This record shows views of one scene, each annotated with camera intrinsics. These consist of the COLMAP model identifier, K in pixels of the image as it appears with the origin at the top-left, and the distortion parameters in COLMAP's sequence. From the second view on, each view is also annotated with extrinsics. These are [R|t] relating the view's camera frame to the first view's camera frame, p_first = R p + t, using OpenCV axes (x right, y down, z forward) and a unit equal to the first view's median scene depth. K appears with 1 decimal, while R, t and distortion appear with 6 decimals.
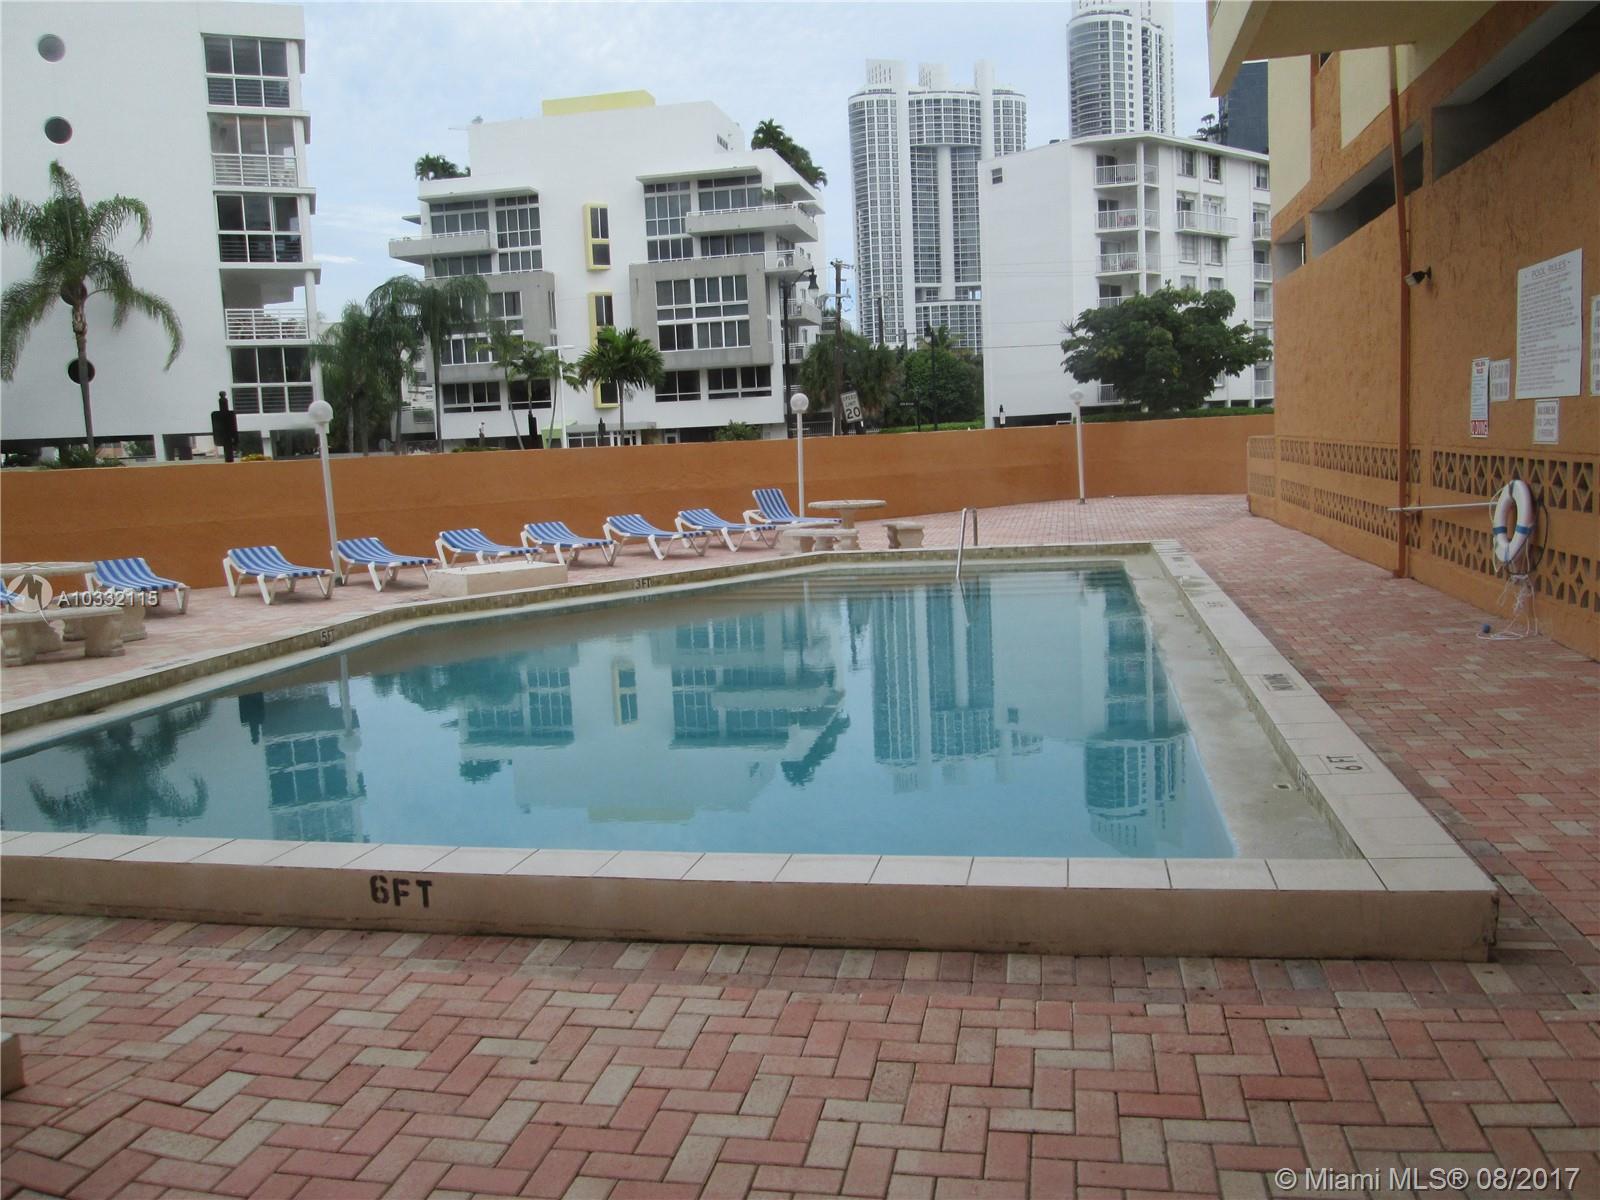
lens RADIAL K [[1315.2, 0, 799.9], [0, 1315.2, 598.8], [0, 0, 1]] dist [-0.051214, 0.012397]
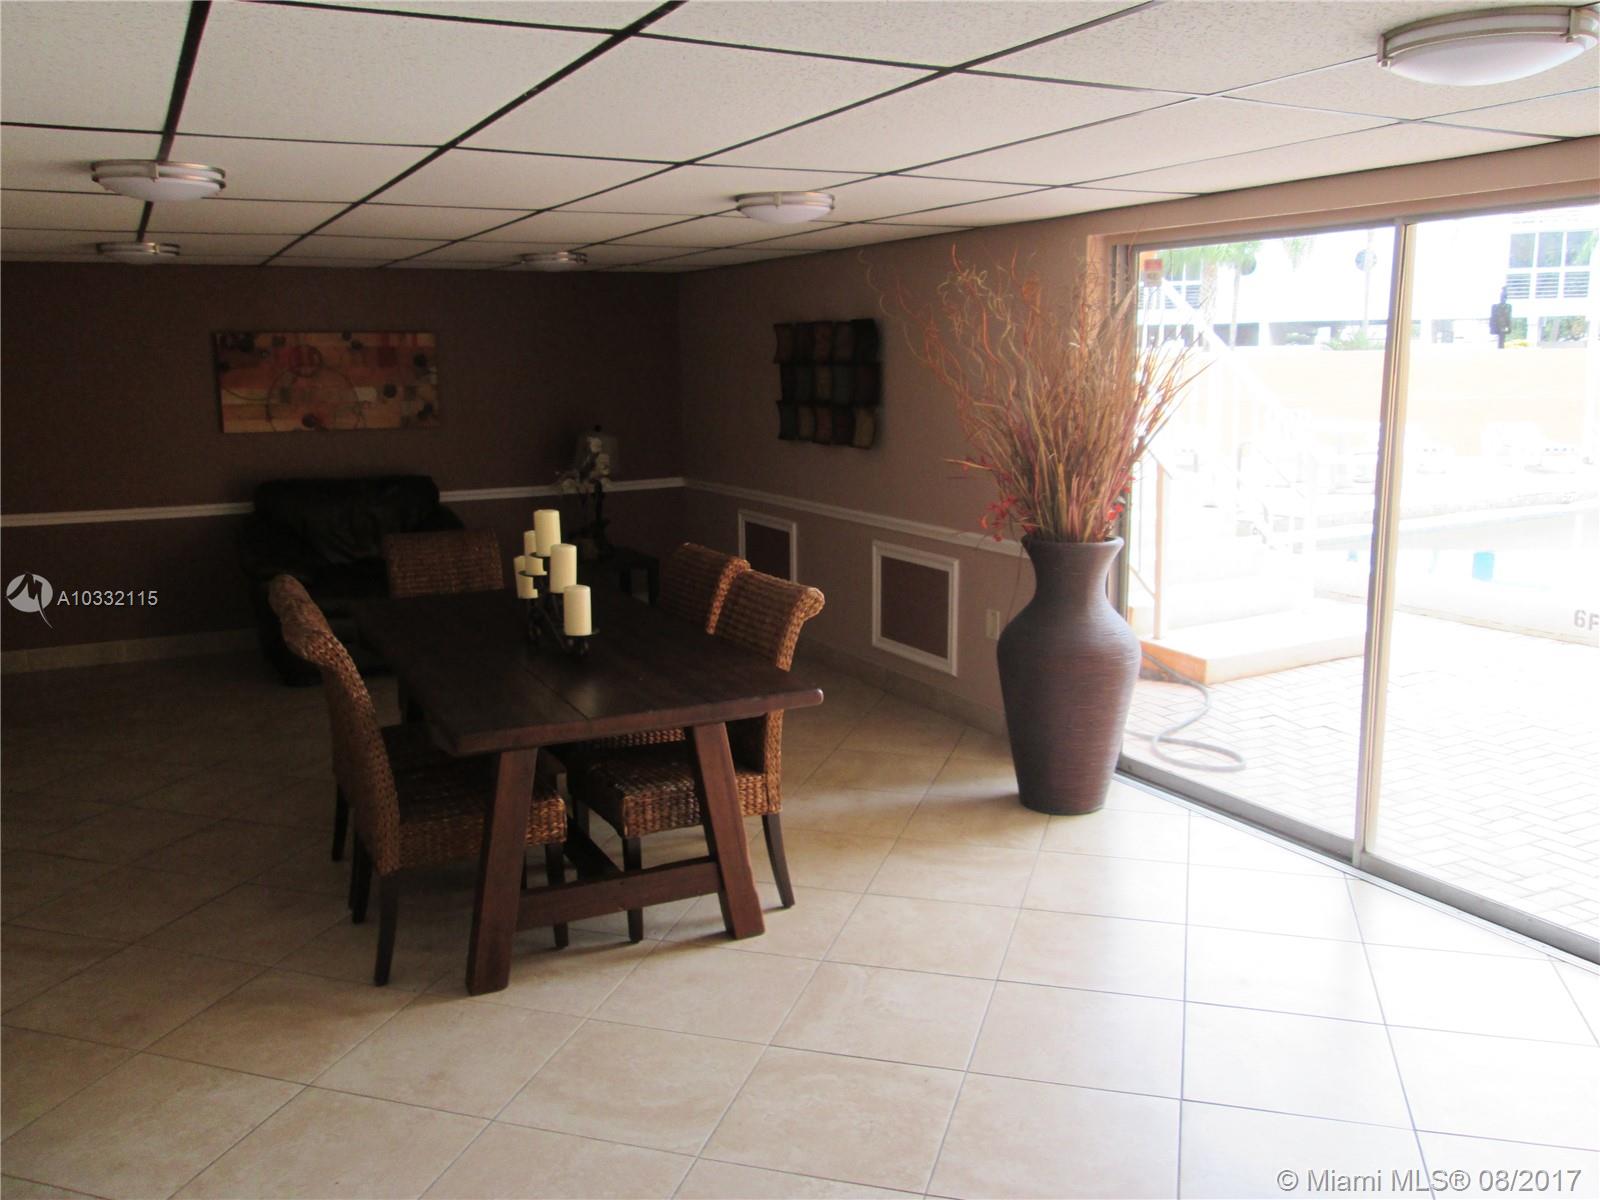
lens RADIAL K [[1315.2, 0, 798.6], [0, 1315.2, 599.0], [0, 0, 1]] dist [-0.051214, 0.012397]
pose [[0.627799, 0.157425, -0.762289, 0.043951], [-0.088794, 0.987426, 0.130791, 0.011257], [0.773294, -0.014424, 0.633884, -0.115520]]
